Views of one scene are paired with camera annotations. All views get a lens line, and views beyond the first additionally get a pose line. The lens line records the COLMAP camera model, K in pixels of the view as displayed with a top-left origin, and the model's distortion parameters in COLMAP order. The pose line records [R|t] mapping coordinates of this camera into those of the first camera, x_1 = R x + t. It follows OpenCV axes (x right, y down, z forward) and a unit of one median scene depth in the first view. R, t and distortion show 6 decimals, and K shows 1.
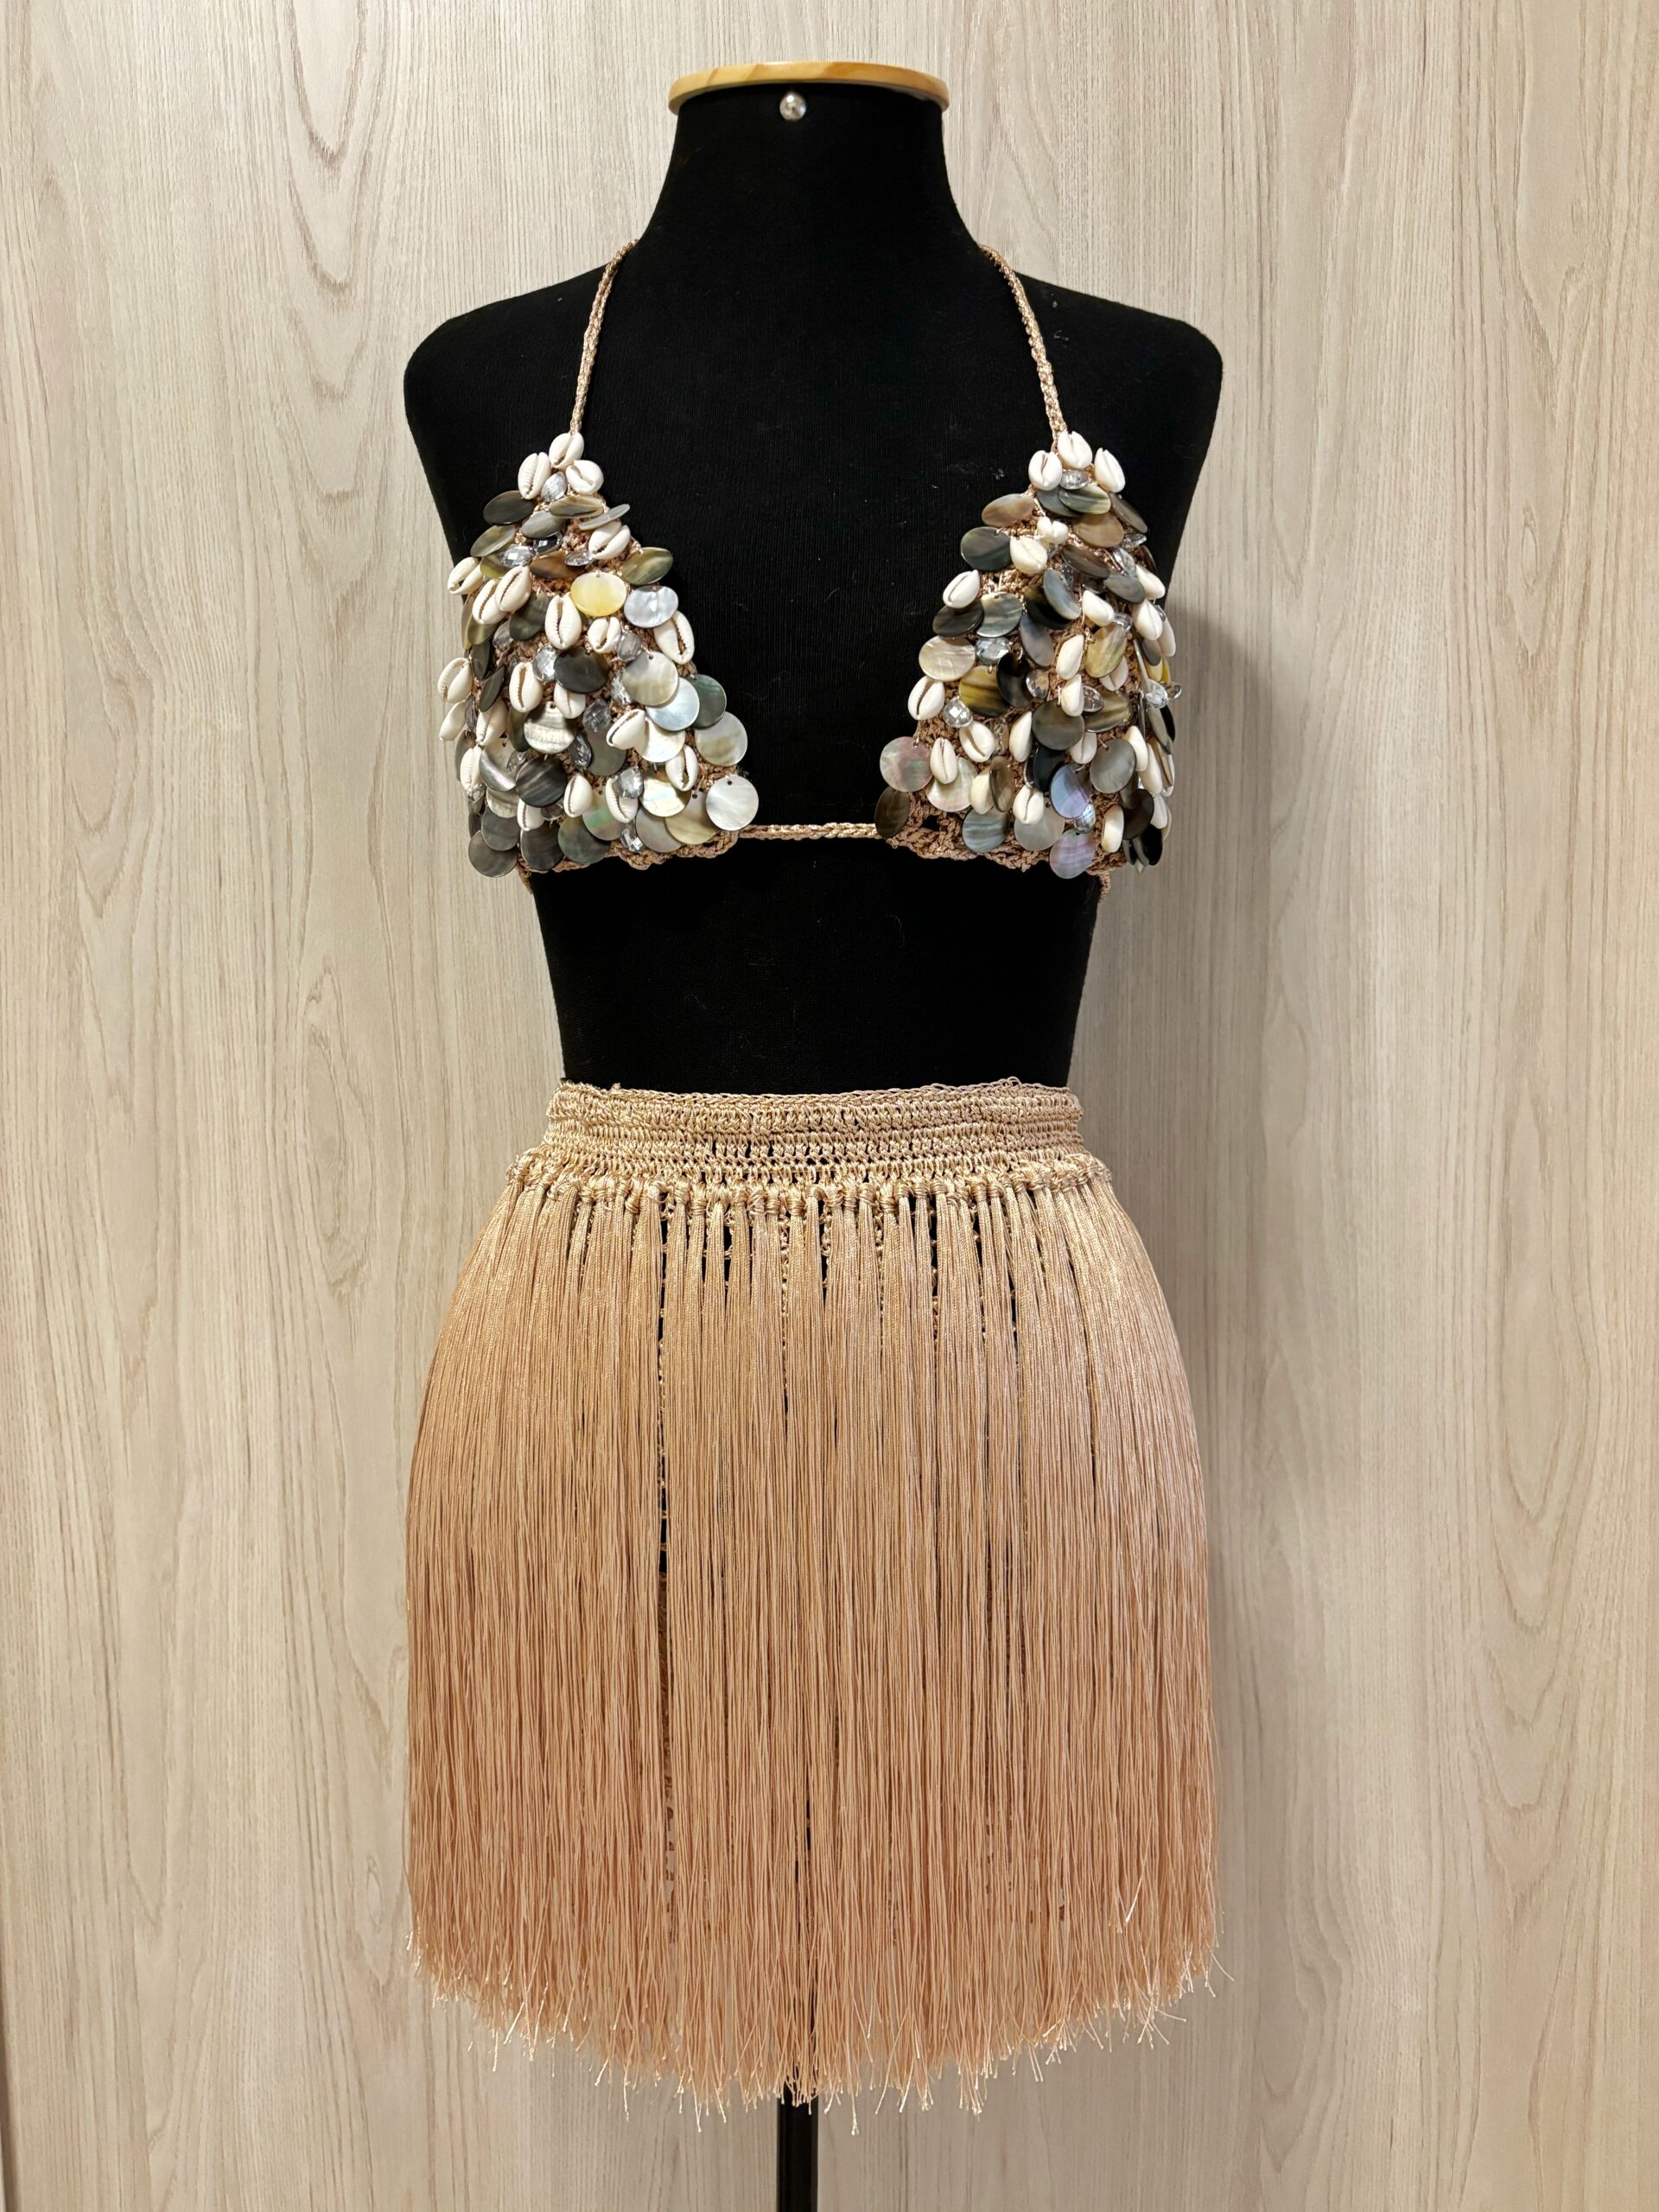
lens RADIAL K [[1677.2, 0, 825.4], [0, 1677.2, 1113.5], [0, 0, 1]] dist [0.015720, -0.016328]
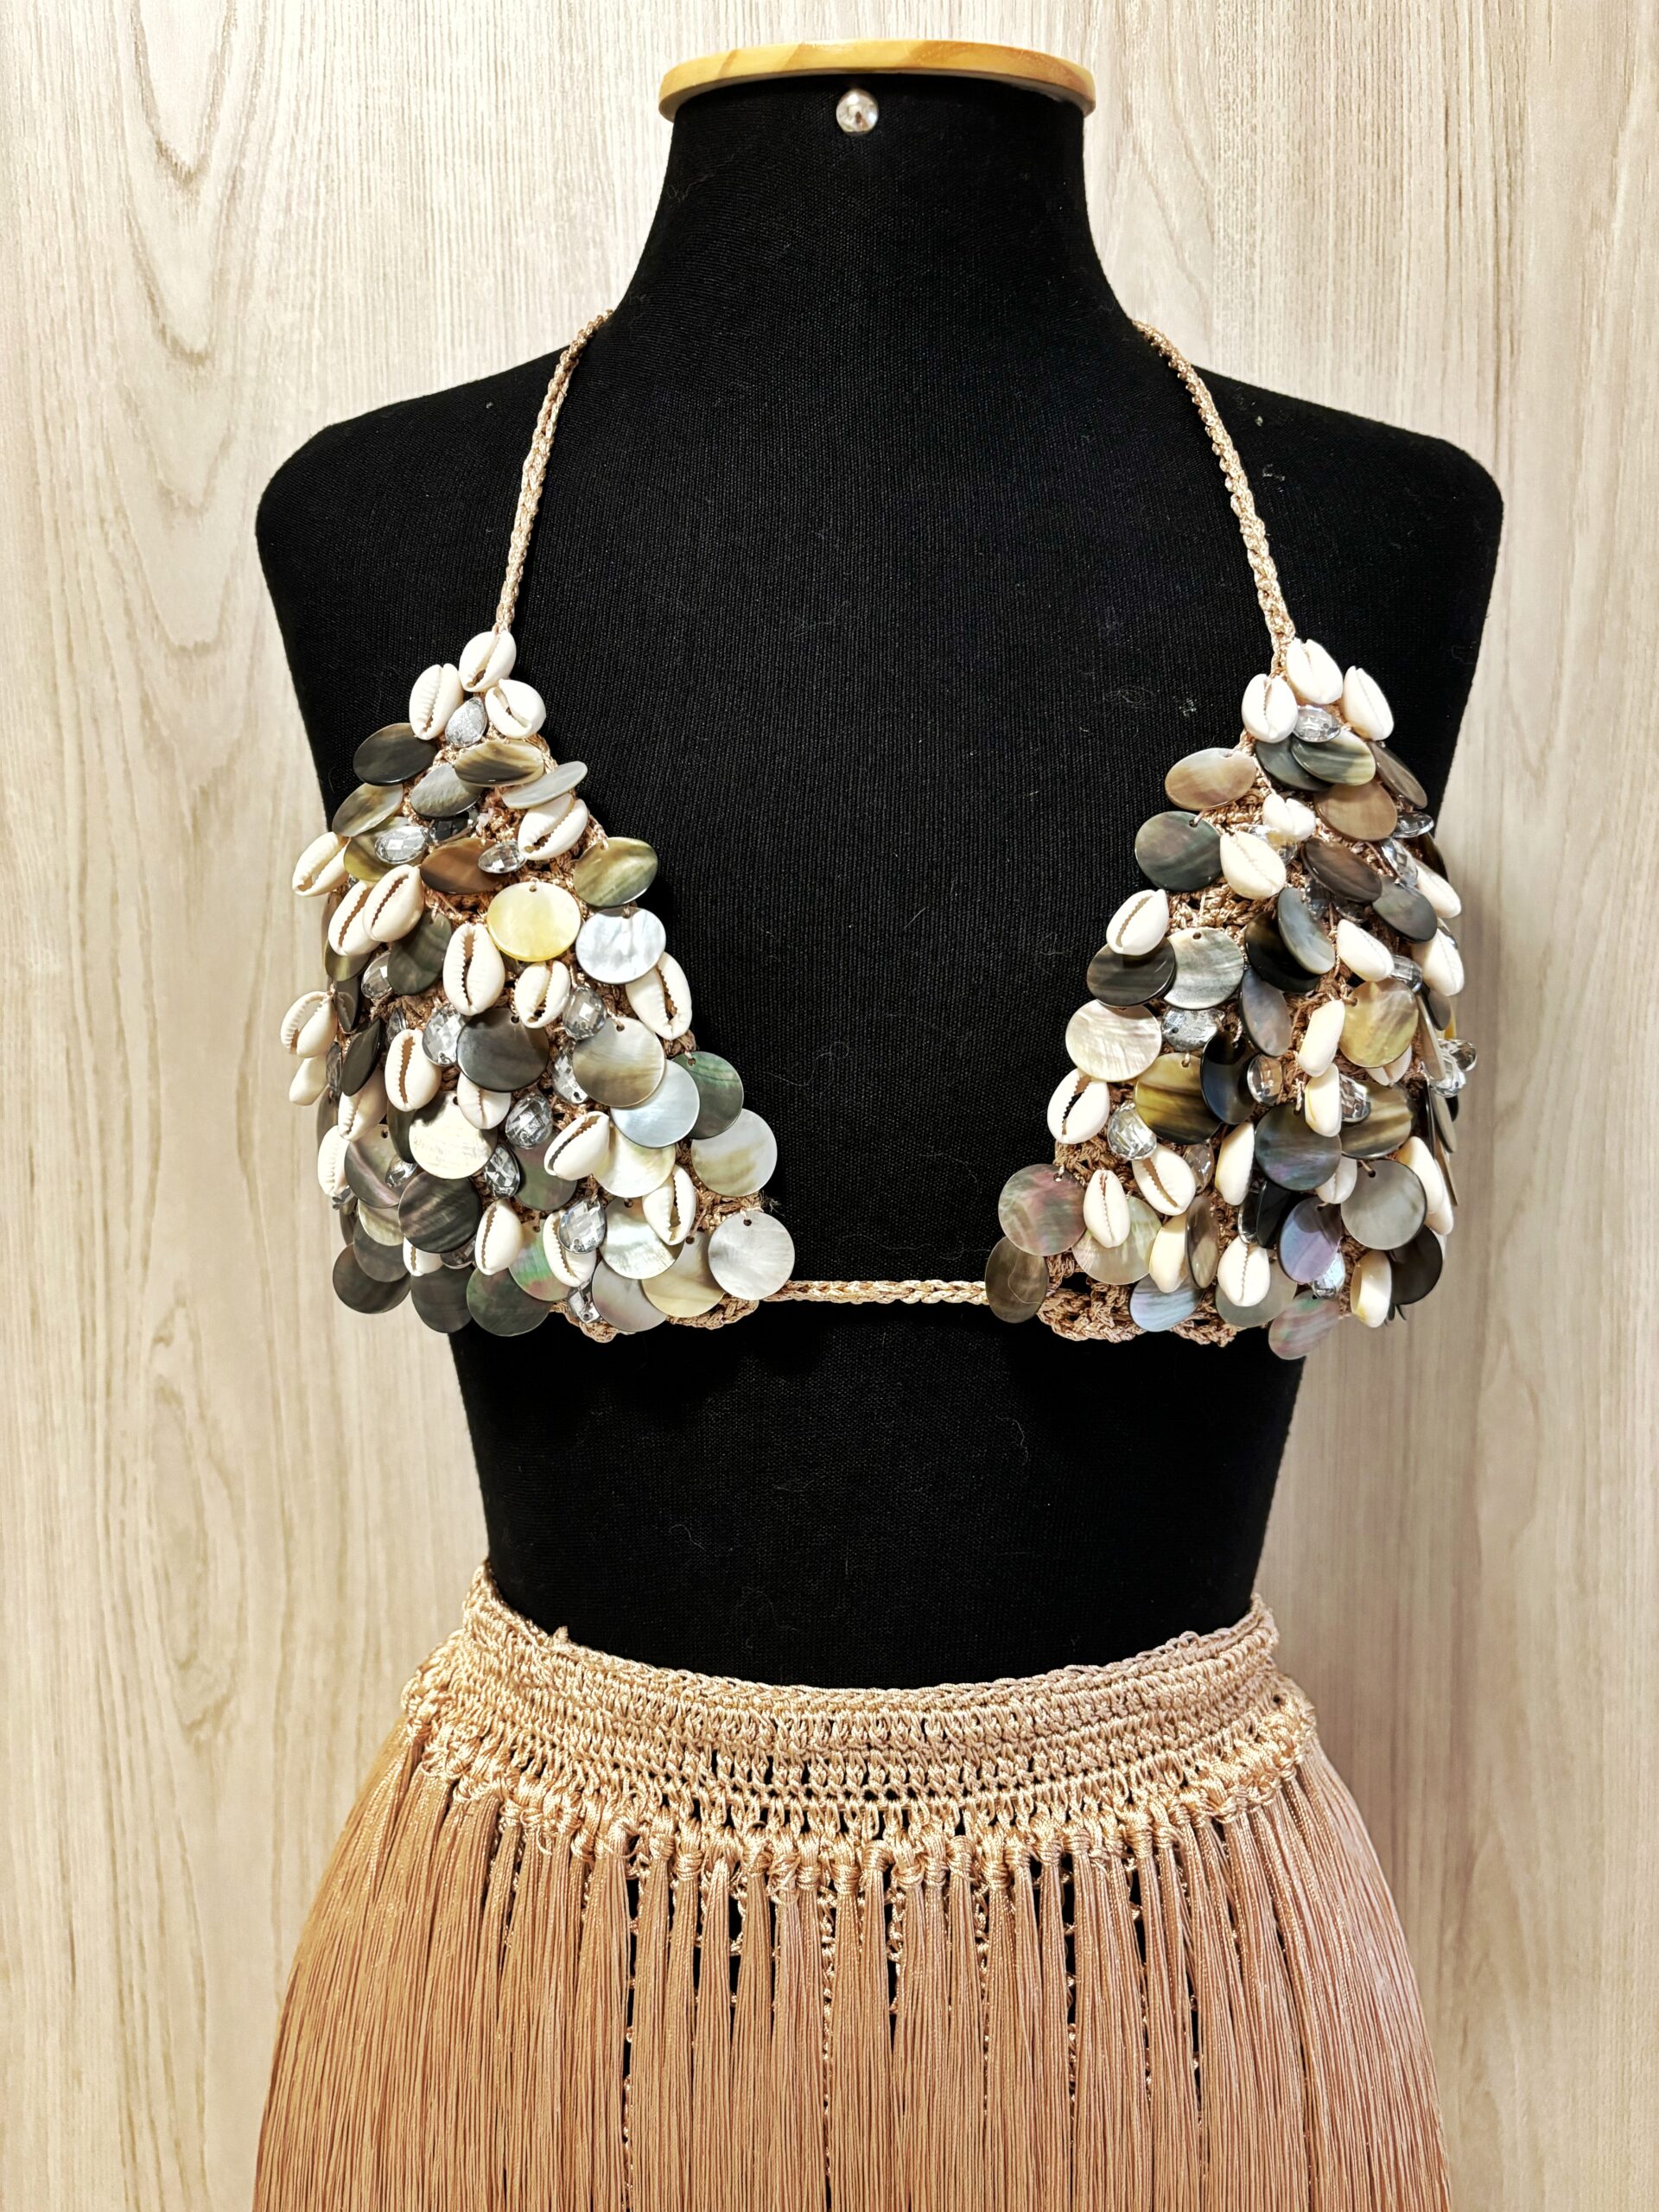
lens RADIAL K [[1693.3, 0, 819.6], [0, 1693.3, 1119.7], [0, 0, 1]] dist [0.034438, -0.055990]
pose [[0.999956, 0.008278, -0.004393, -0.020972], [-0.008270, 0.999964, 0.001867, -0.173352], [0.004409, -0.001830, 0.999989, 0.283349]]
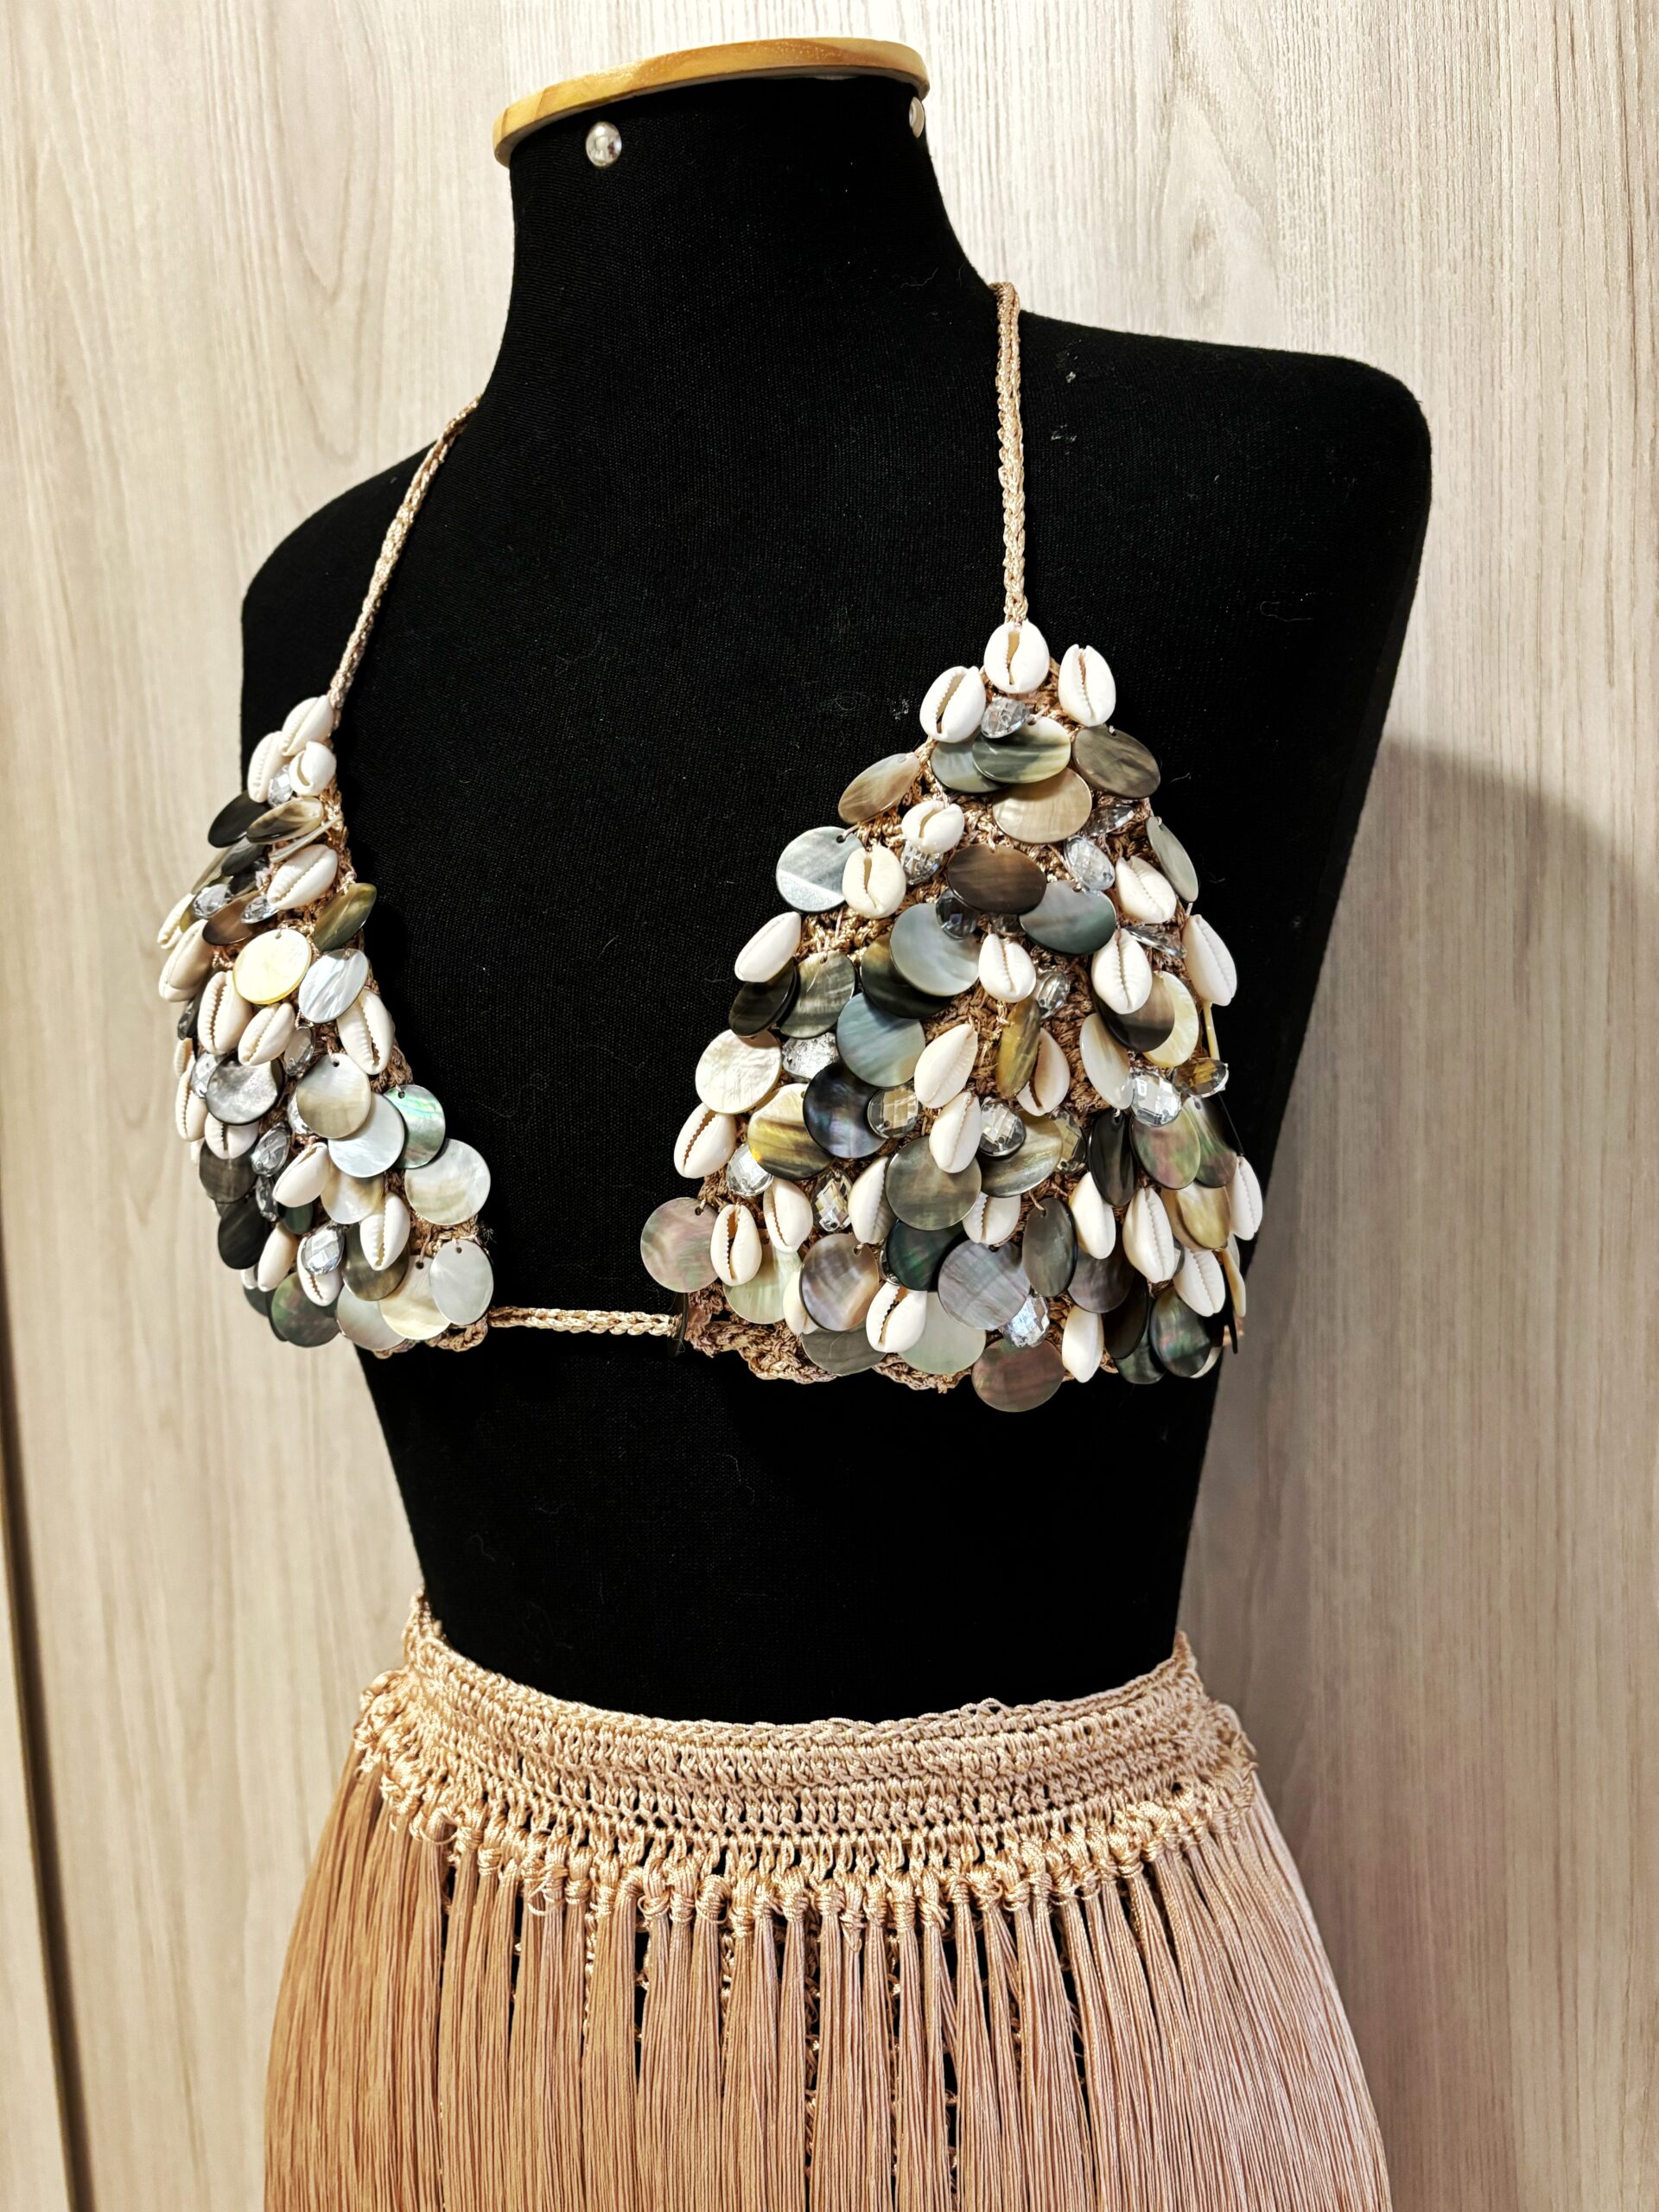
lens RADIAL K [[1693.3, 0, 819.6], [0, 1693.3, 1119.7], [0, 0, 1]] dist [0.034438, -0.055990]
pose [[0.923870, 0.005571, -0.382666, 0.227651], [-0.002487, 0.999960, 0.008554, -0.184878], [0.382699, -0.006951, 0.923847, 0.340090]]
